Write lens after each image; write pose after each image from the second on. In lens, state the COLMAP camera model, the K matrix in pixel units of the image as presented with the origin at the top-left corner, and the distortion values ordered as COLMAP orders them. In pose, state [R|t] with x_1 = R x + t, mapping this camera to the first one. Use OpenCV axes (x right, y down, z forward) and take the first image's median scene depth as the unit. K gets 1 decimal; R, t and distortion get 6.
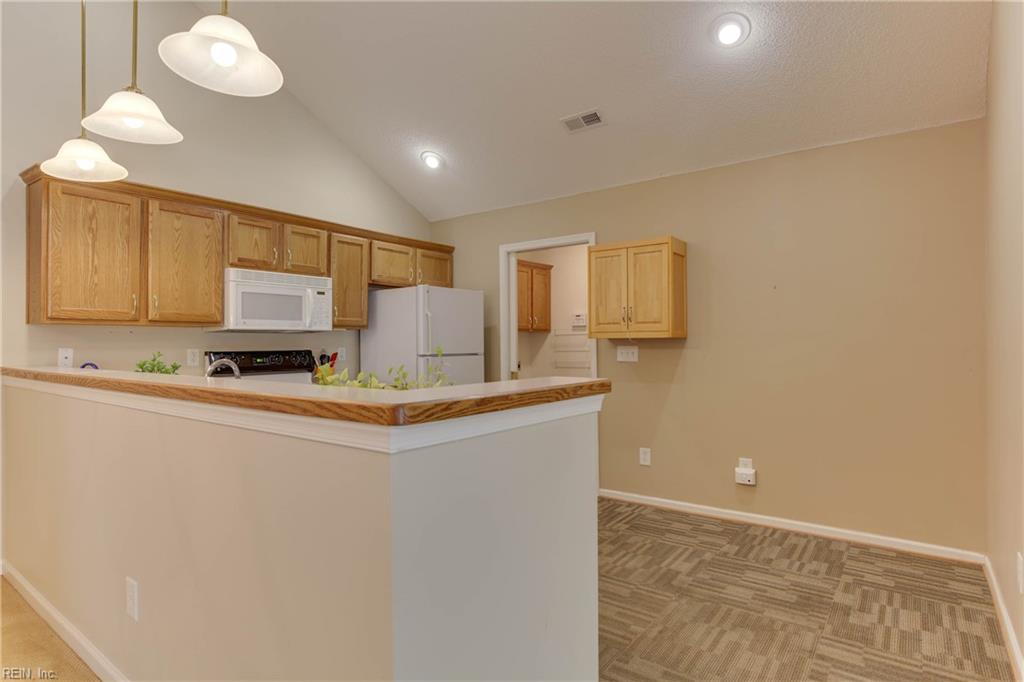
lens RADIAL K [[548.5, 0, 515.0], [0, 548.5, 332.1], [0, 0, 1]] dist [-0.009513, -0.003647]
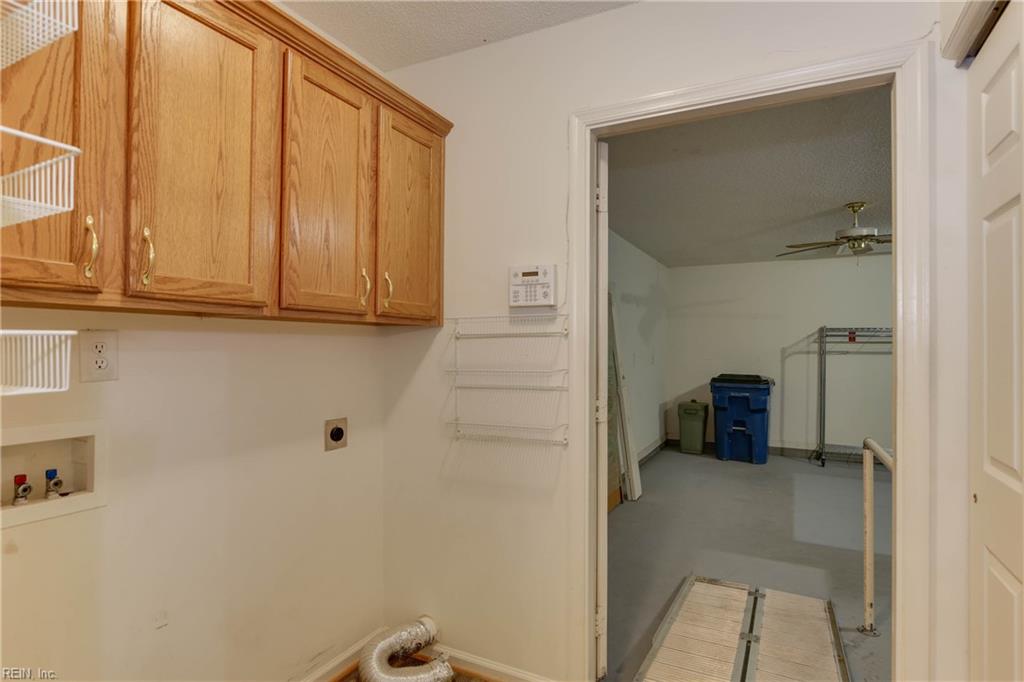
lens RADIAL K [[548.5, 0, 509.0], [0, 548.5, 338.7], [0, 0, 1]] dist [-0.009513, -0.003647]
pose [[0.987015, 0.004879, 0.160553, 0.053574], [-0.007879, 0.999806, 0.018054, 0.001424], [-0.160434, -0.019085, 0.986862, 0.699233]]
